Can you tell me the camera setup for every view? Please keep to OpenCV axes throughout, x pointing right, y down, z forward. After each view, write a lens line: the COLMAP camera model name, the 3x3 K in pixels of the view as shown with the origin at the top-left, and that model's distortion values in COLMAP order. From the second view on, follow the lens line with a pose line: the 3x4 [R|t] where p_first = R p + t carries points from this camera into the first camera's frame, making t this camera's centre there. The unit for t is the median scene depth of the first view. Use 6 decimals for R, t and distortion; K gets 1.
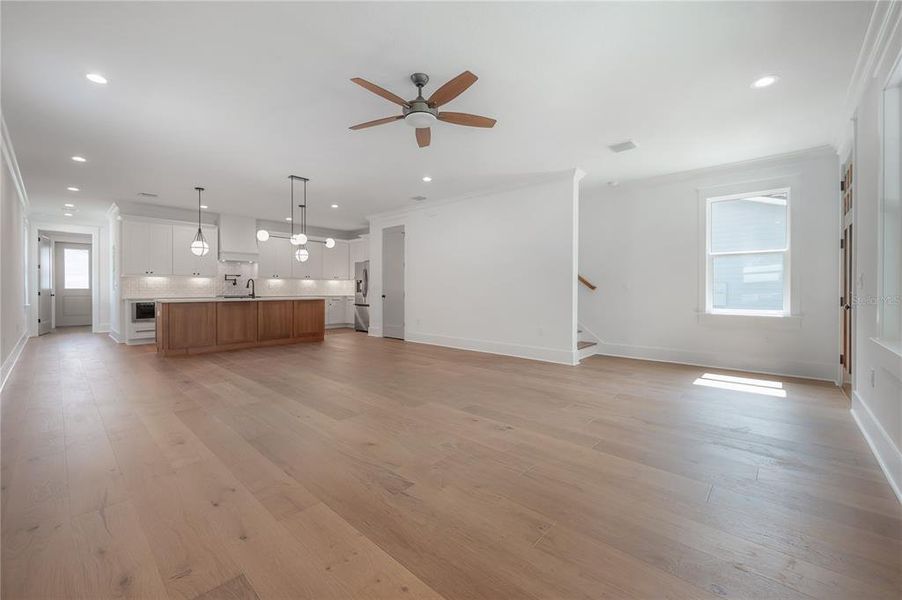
lens RADIAL K [[364.7, 0, 447.8], [0, 364.7, 293.6], [0, 0, 1]] dist [0.000515, 0.000079]
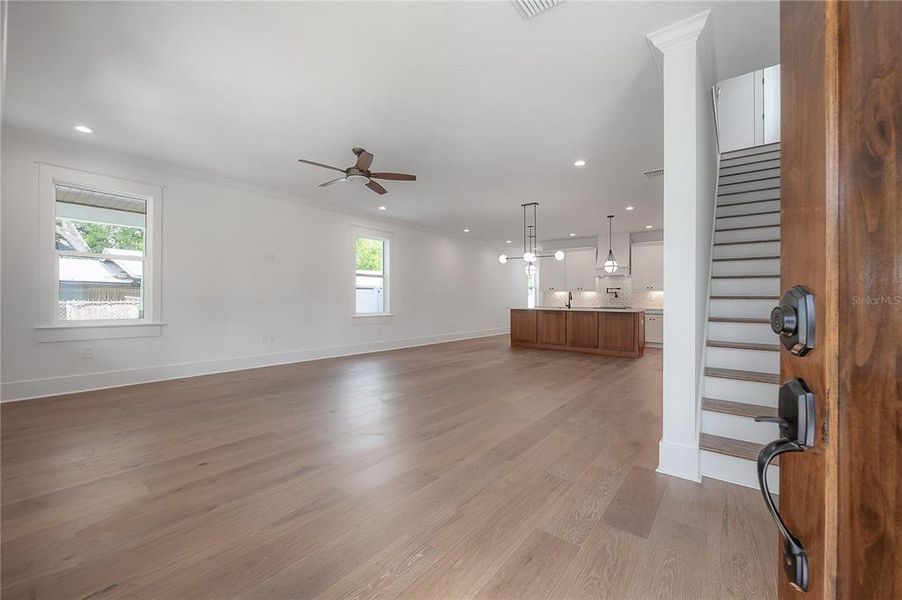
lens RADIAL K [[364.7, 0, 447.8], [0, 364.7, 293.6], [0, 0, 1]] dist [0.000515, 0.000079]
pose [[0.075228, -0.020095, -0.996964, 0.588566], [-0.026268, 0.999410, -0.022126, 0.001923], [0.996820, 0.027853, 0.074656, 0.530772]]
